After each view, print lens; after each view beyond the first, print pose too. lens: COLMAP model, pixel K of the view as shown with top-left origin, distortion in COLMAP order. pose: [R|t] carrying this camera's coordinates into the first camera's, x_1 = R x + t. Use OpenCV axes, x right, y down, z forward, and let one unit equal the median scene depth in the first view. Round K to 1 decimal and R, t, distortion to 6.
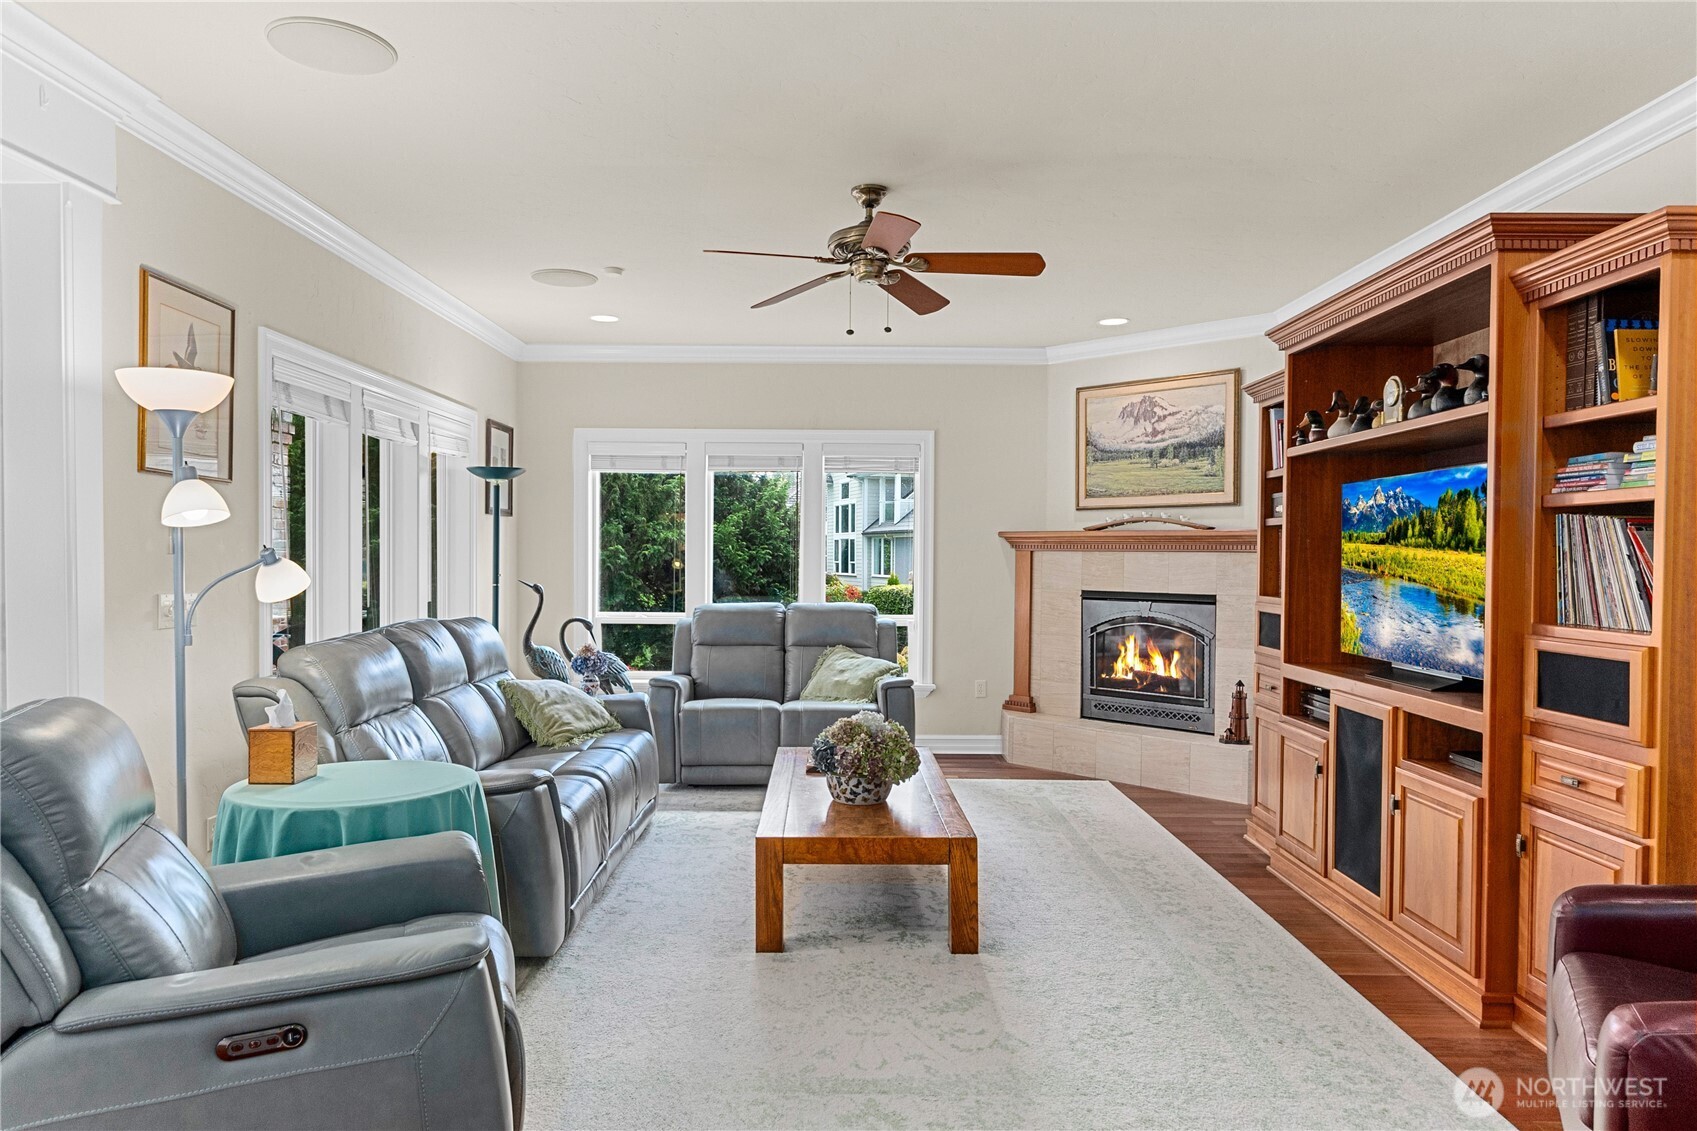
lens RADIAL K [[1086.2, 0, 846.2], [0, 1086.2, 574.0], [0, 0, 1]] dist [-0.017529, -0.004338]
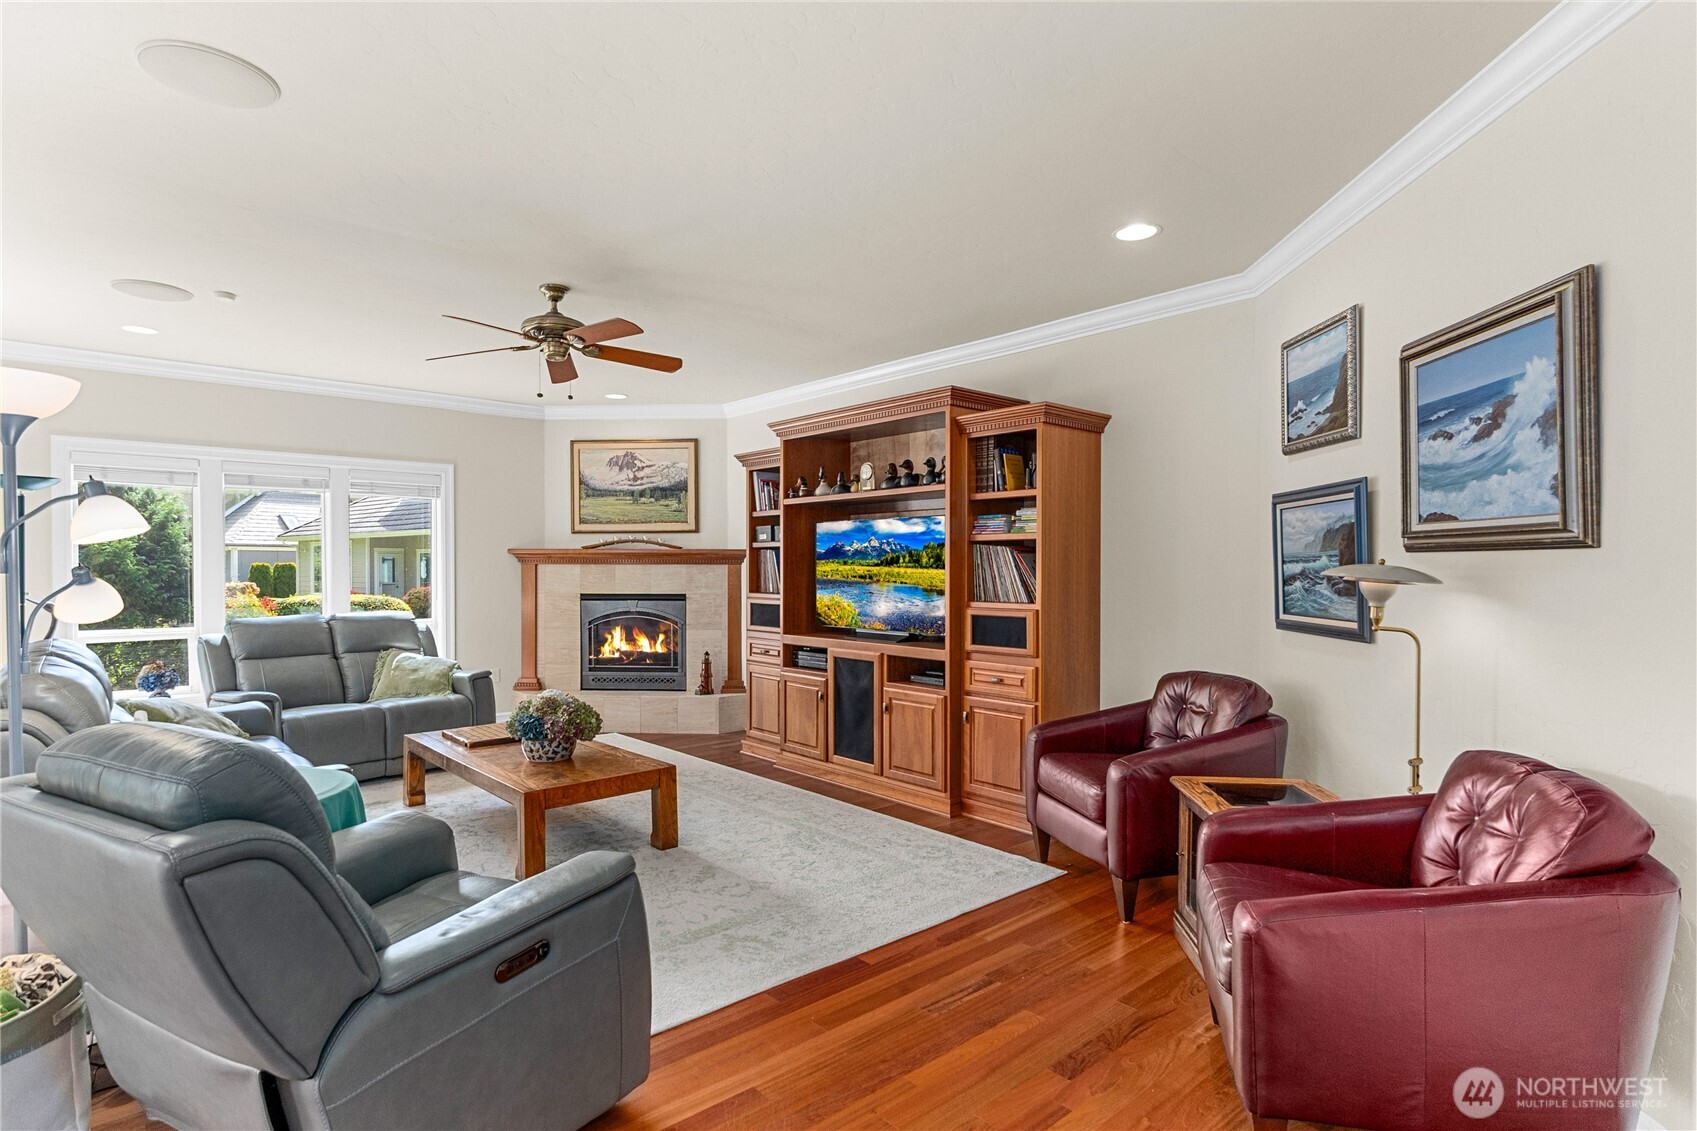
lens RADIAL K [[858.3, 0, 851.2], [0, 858.3, 574.6], [0, 0, 1]] dist [-0.015512, -0.000203]
pose [[0.740060, -0.013165, 0.672412, -0.386042], [0.017665, 0.999844, 0.000134, -0.004026], [-0.672309, 0.011779, 0.740177, 0.003425]]
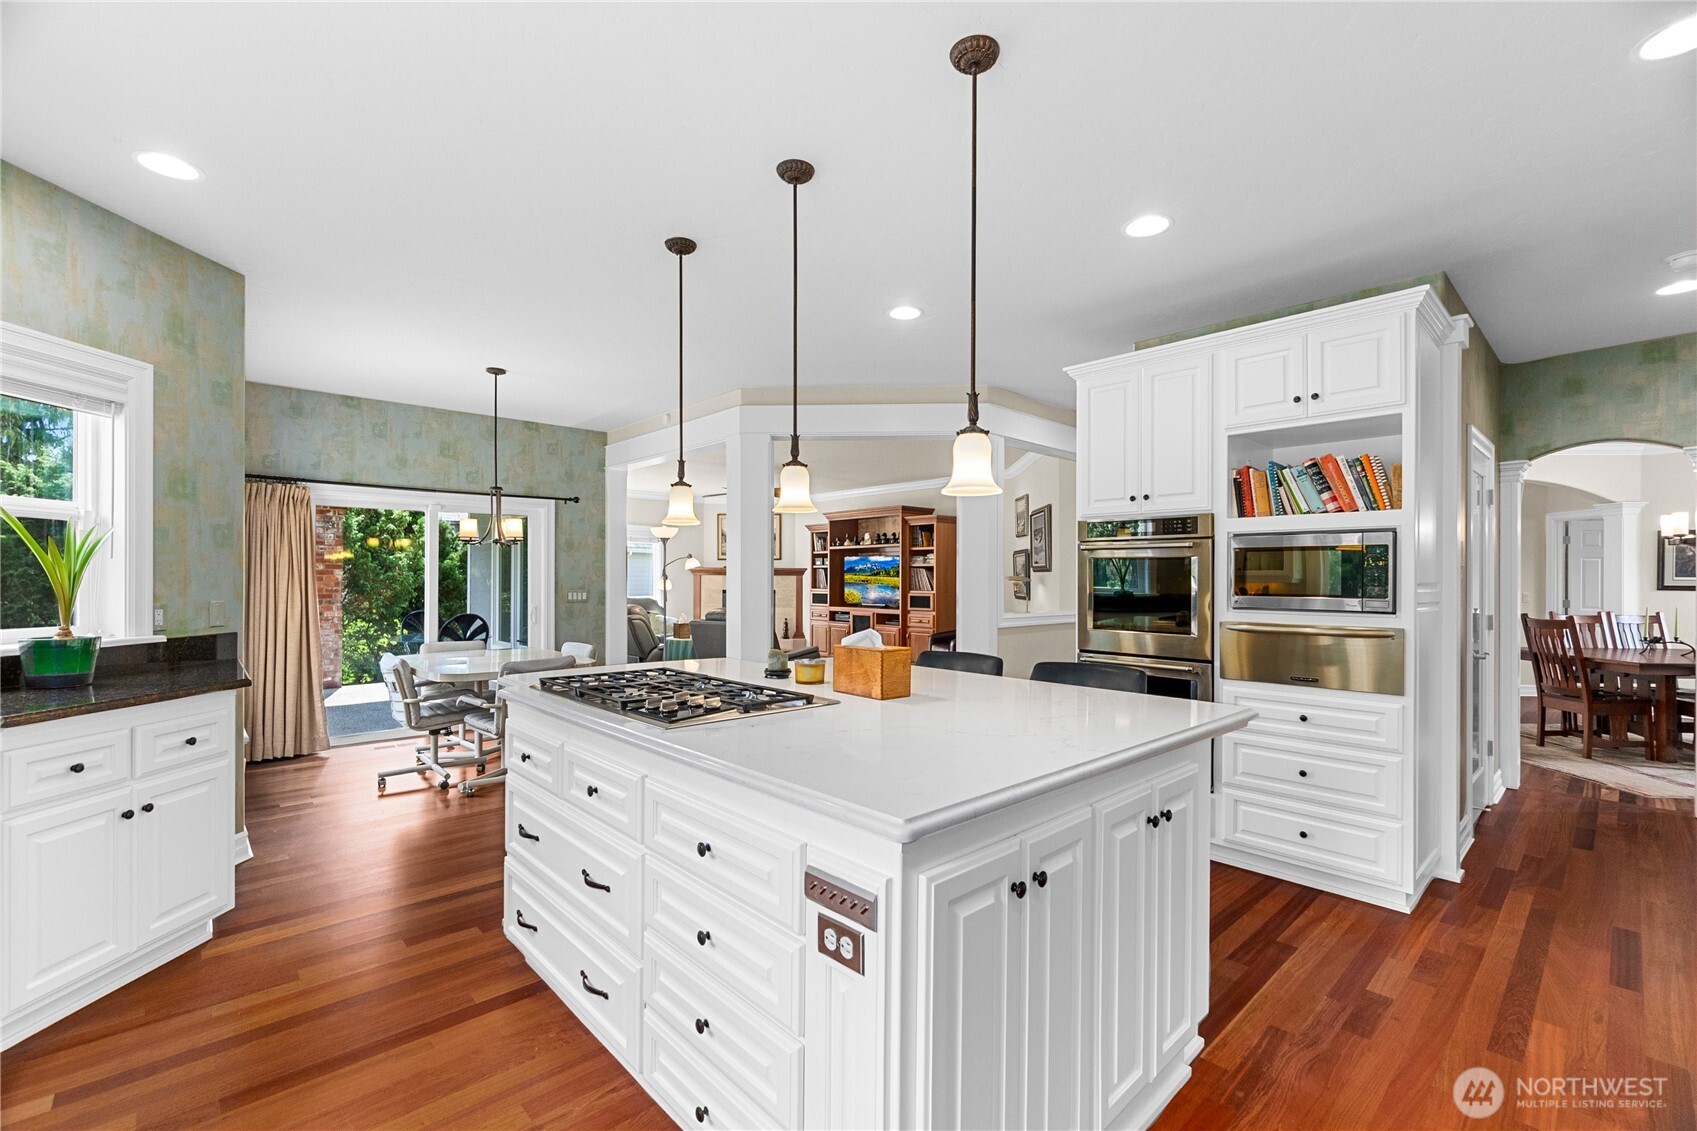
lens RADIAL K [[731.7, 0, 842.7], [0, 731.7, 574.6], [0, 0, 1]] dist [-0.004991, 0.000556]
pose [[0.730390, -0.003471, 0.683022, -1.286190], [0.016899, 0.999773, -0.012991, 0.009299], [-0.682822, 0.021031, 0.730282, -0.846363]]
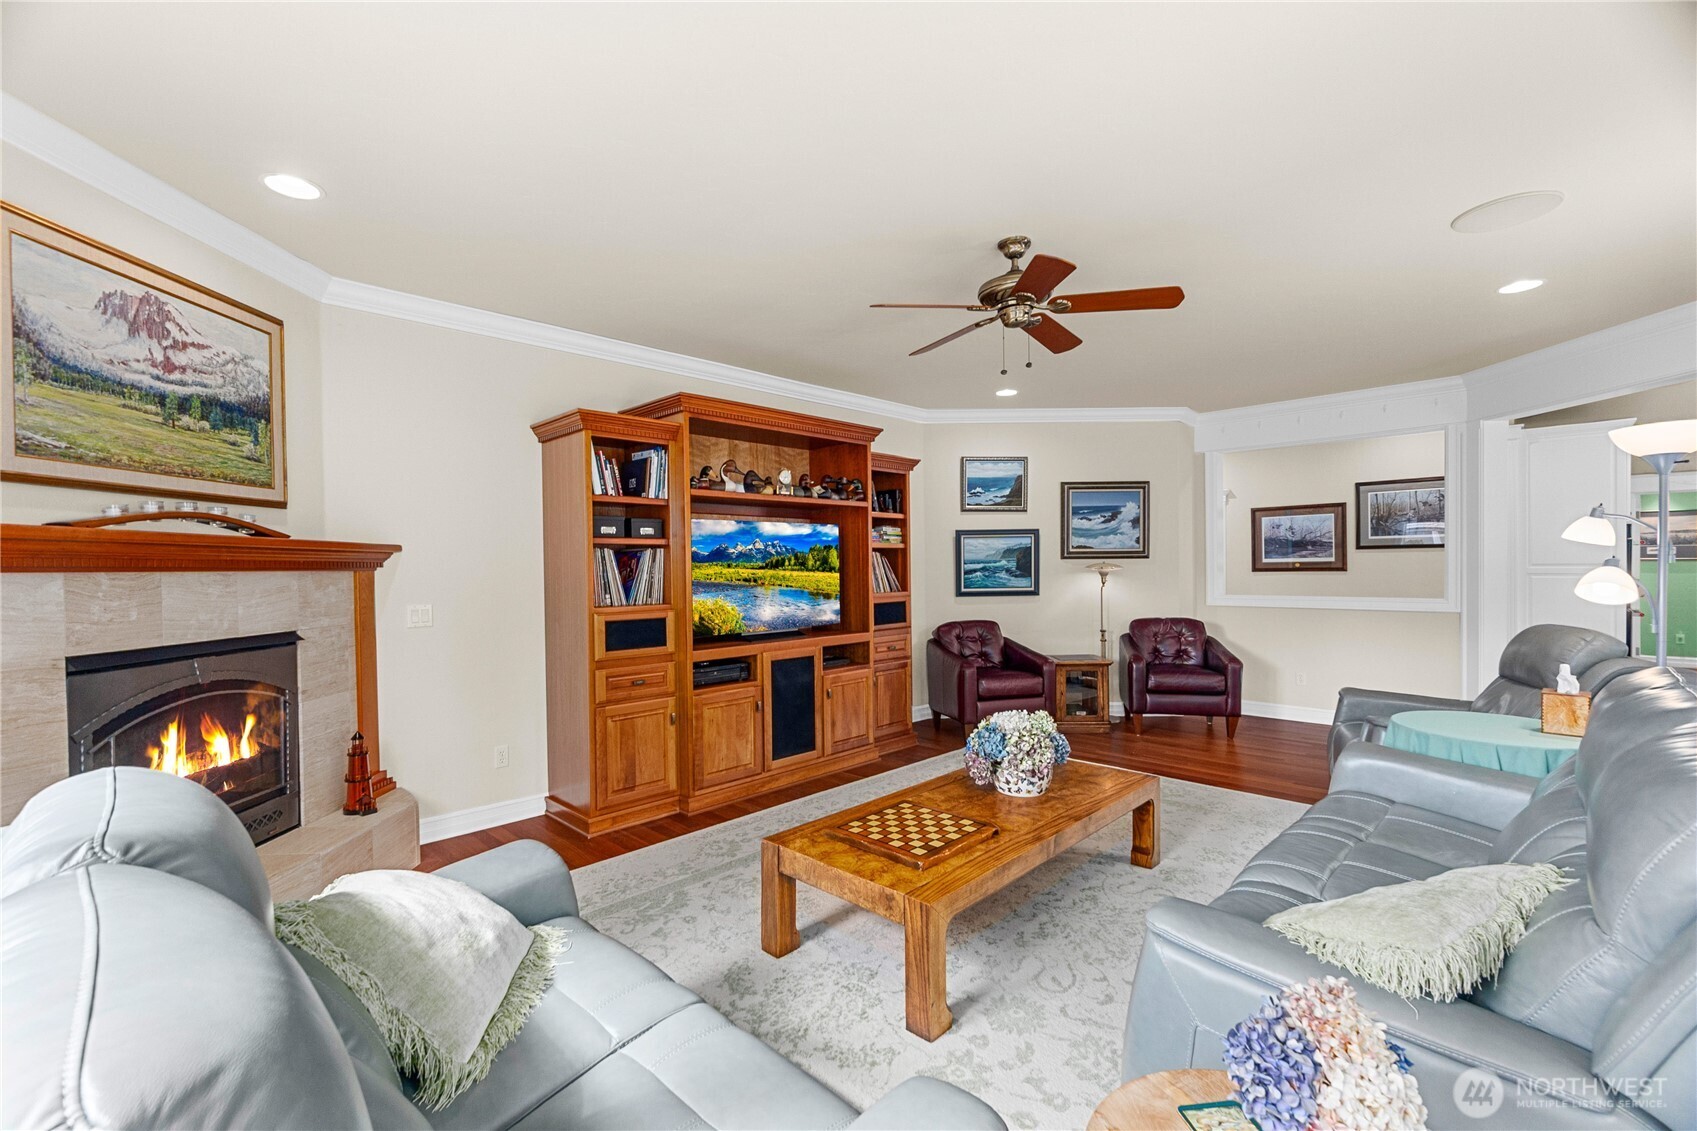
lens RADIAL K [[731.7, 0, 861.6], [0, 731.7, 572.4], [0, 0, 1]] dist [-0.004991, 0.000556]
pose [[-0.716994, -0.004372, 0.697065, -0.382860], [0.020560, 0.999413, 0.027416, -0.036305], [-0.696776, 0.033988, -0.716483, 1.573951]]
